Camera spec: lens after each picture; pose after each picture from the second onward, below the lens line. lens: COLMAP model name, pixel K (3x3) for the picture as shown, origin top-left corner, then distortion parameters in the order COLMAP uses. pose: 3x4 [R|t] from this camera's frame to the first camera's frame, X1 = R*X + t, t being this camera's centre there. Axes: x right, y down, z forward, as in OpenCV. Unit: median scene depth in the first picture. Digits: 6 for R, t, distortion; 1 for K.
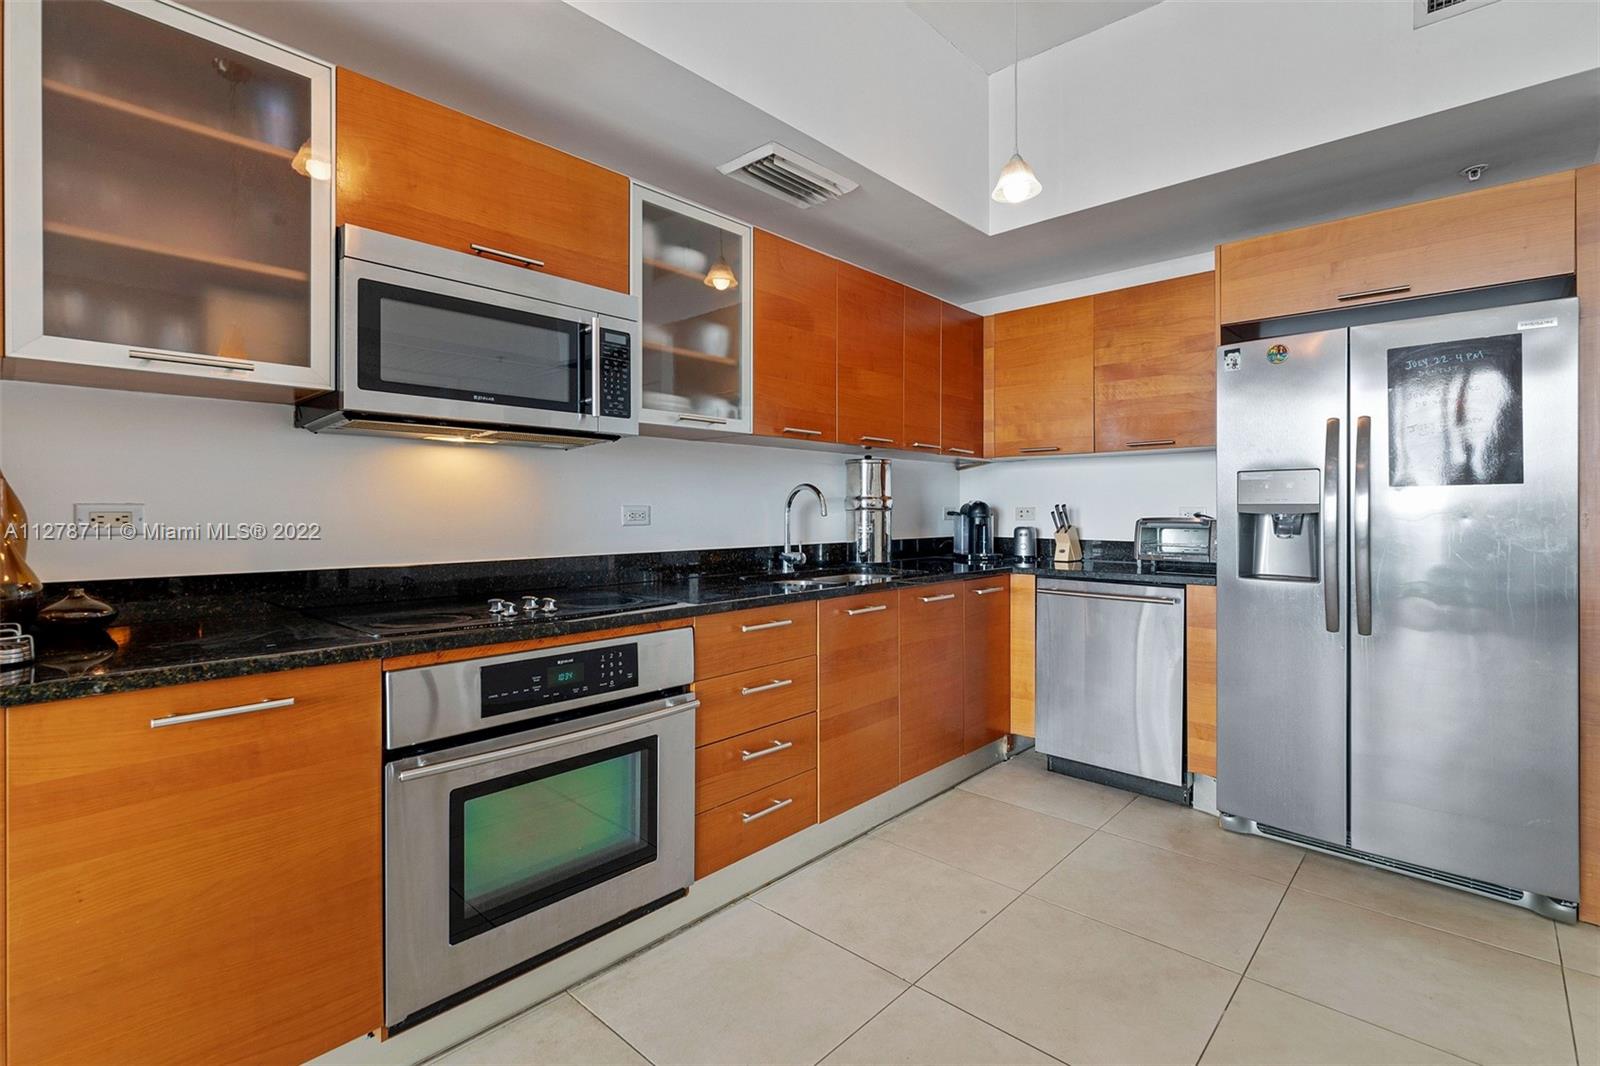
lens RADIAL K [[744.5, 0, 800.8], [0, 744.5, 509.4], [0, 0, 1]] dist [-0.001945, -0.000440]
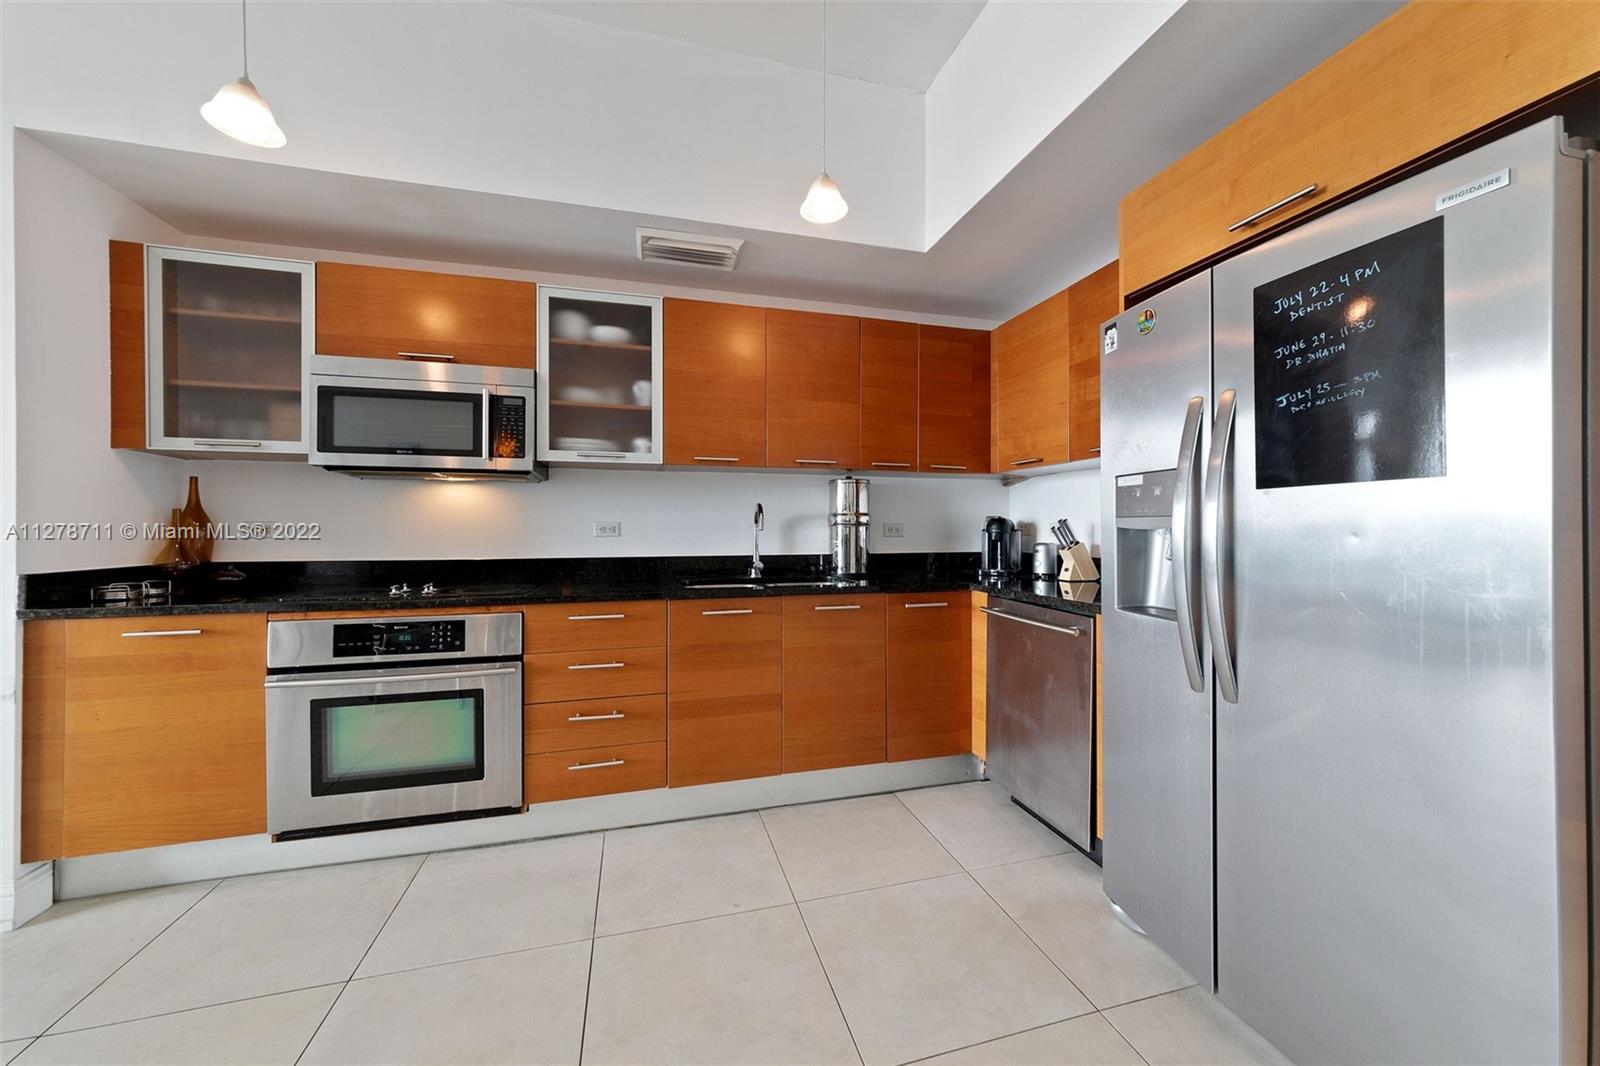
lens RADIAL K [[590.4, 0, 803.3], [0, 590.4, 526.2], [0, 0, 1]] dist [-0.001196, 0.000116]
pose [[0.848629, -0.000399, -0.528989, 0.751512], [0.000127, 1.000000, -0.000549, 0.003712], [0.528989, 0.000399, 0.848629, 0.331645]]
